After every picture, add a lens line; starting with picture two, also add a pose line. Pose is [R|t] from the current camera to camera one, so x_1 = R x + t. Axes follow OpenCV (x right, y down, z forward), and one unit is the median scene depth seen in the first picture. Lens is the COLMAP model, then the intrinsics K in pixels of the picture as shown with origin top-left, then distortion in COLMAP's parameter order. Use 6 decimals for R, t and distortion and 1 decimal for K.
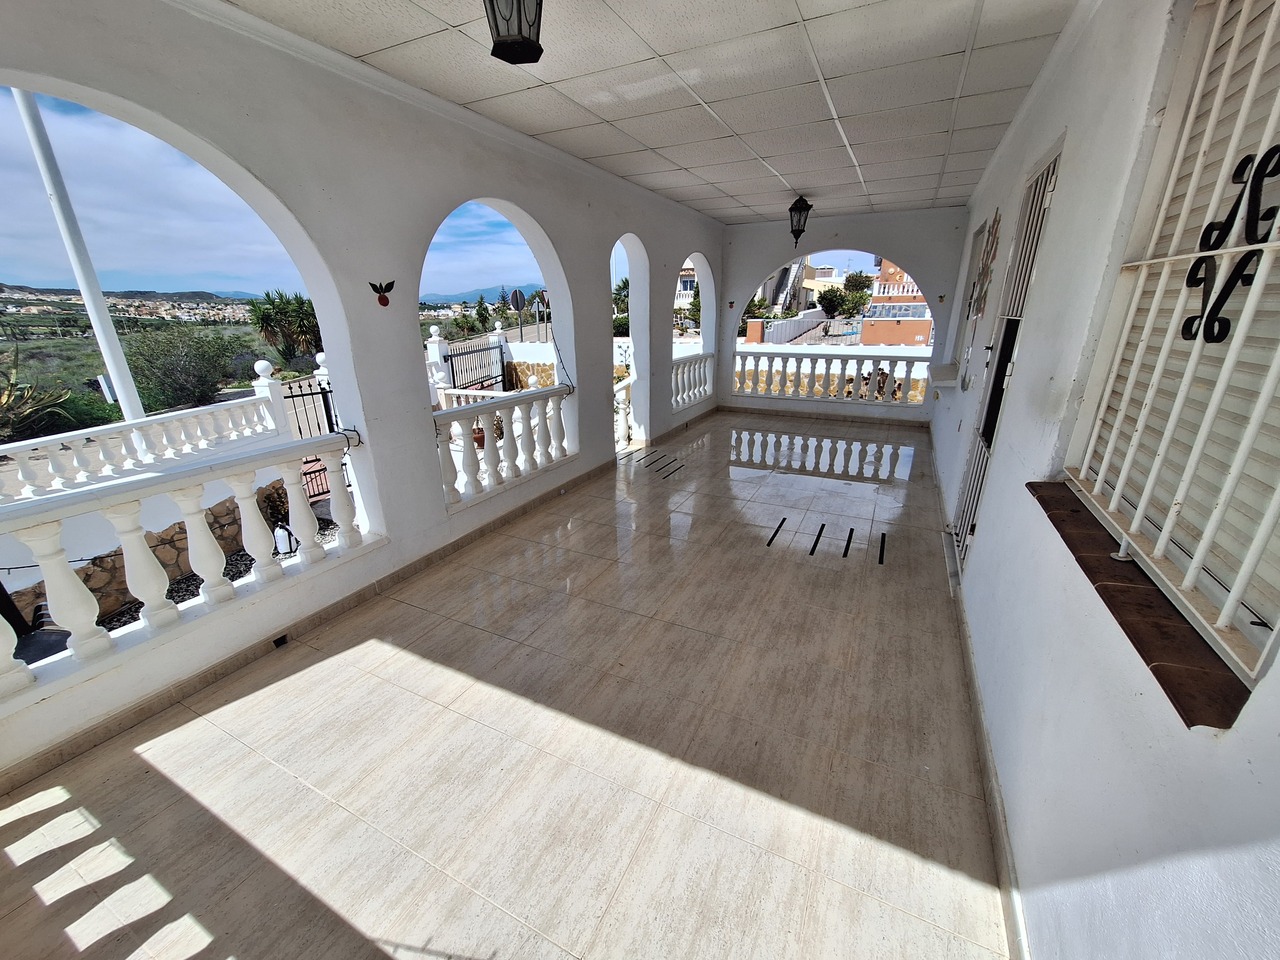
lens RADIAL K [[509.3, 0, 636.1], [0, 509.3, 485.9], [0, 0, 1]] dist [-0.005000, 0.001327]
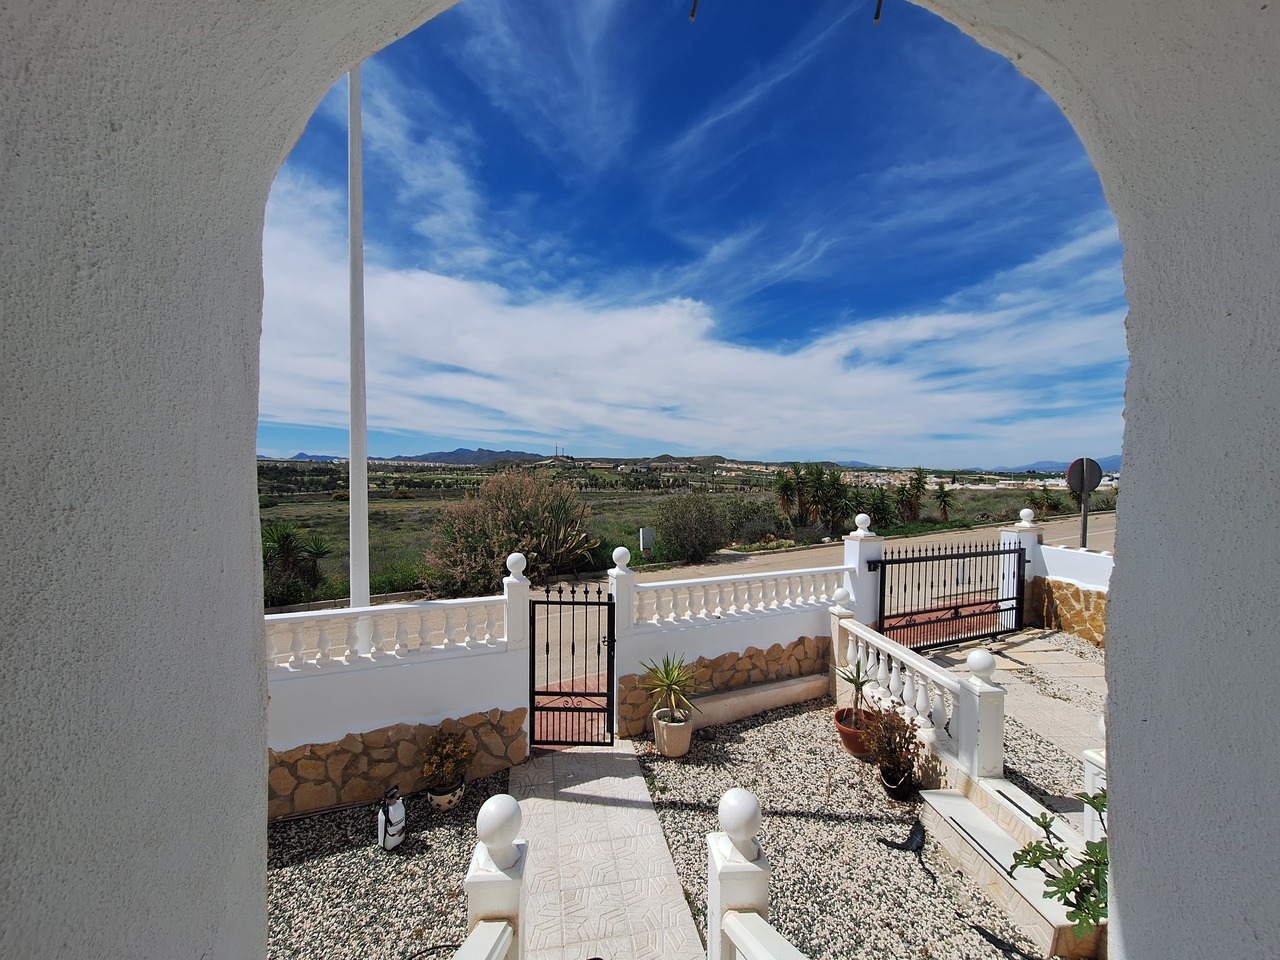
lens RADIAL K [[509.3, 0, 628.6], [0, 509.3, 489.4], [0, 0, 1]] dist [-0.005000, 0.001327]
pose [[0.501615, 0.035105, -0.864378, 0.009767], [-0.296313, 0.945708, -0.133548, -0.169691], [0.812761, 0.323117, 0.484783, 0.434654]]
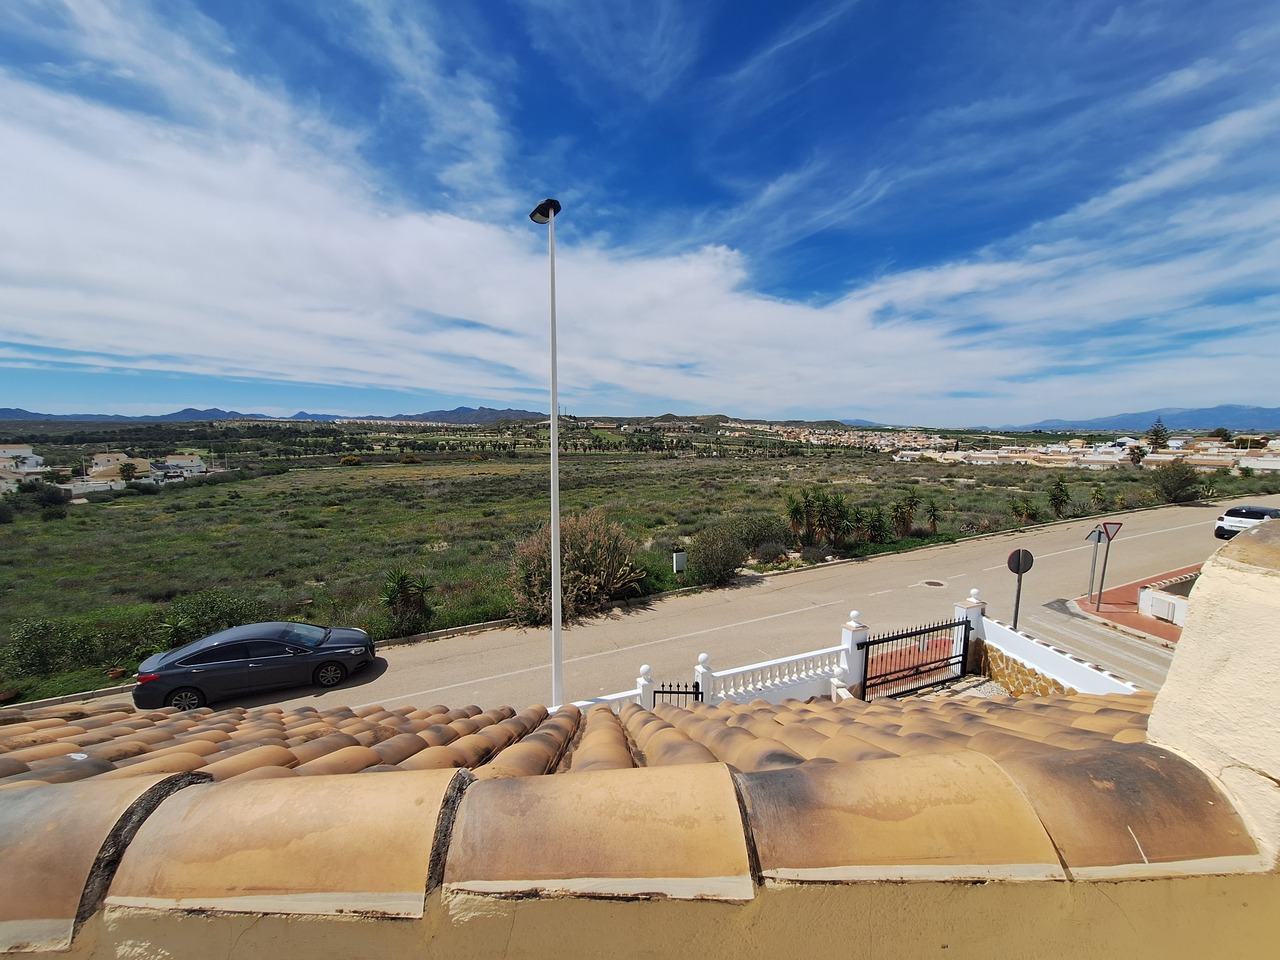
lens RADIAL K [[509.3, 0, 631.1], [0, 509.3, 484.7], [0, 0, 1]] dist [-0.005000, 0.001327]
pose [[0.500407, 0.094979, -0.860565, 0.191881], [-0.297209, 0.952409, -0.067707, -0.349667], [0.813179, 0.289649, 0.504820, 0.104978]]
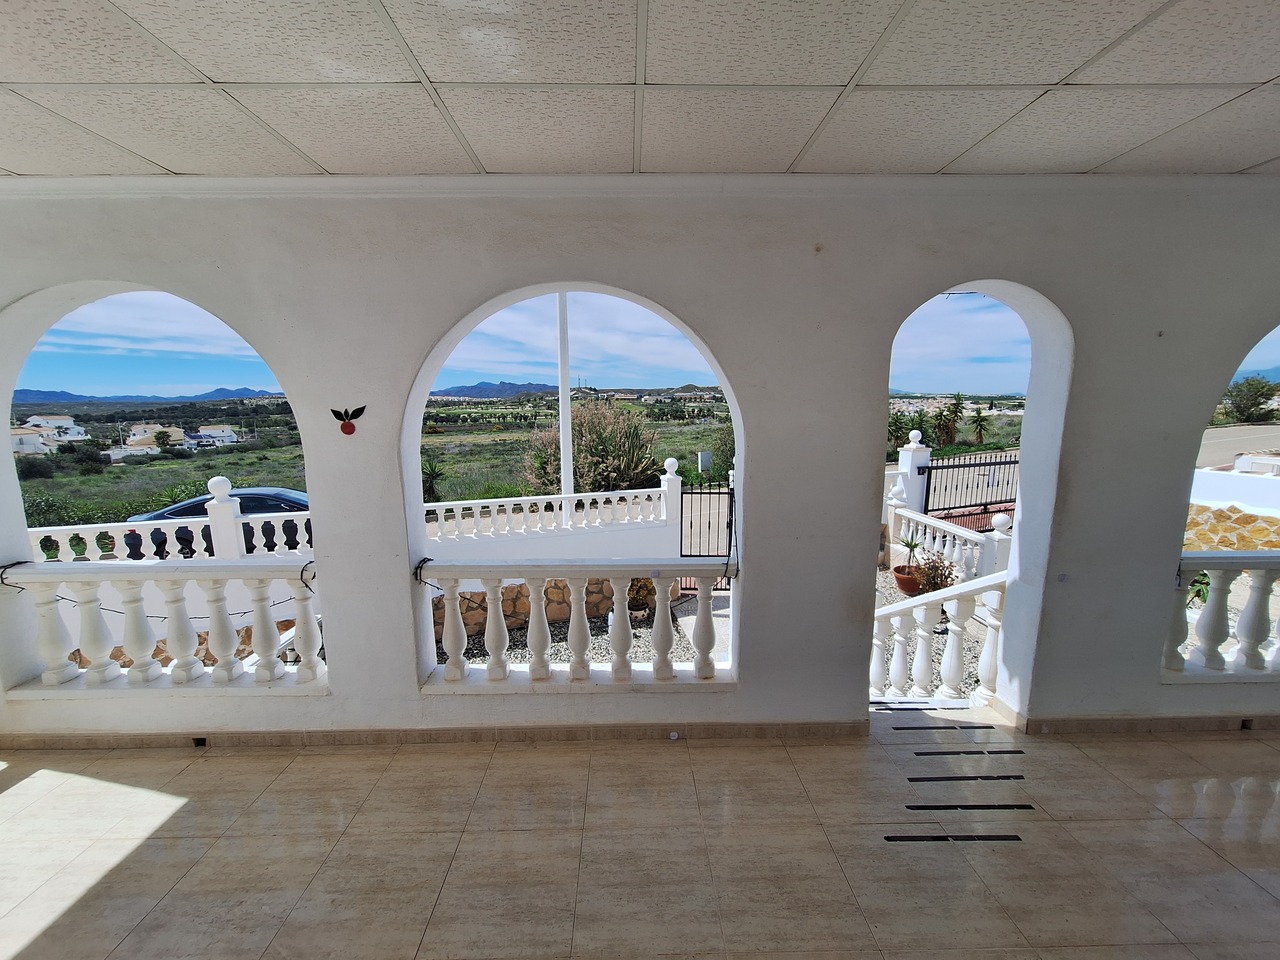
lens RADIAL K [[509.3, 0, 630.1], [0, 509.3, 485.2], [0, 0, 1]] dist [-0.005000, 0.001327]
pose [[0.463705, 0.138640, -0.875075, 0.117504], [-0.287788, 0.957694, -0.000771, -0.097587], [0.837947, 0.252194, 0.483986, 0.240705]]
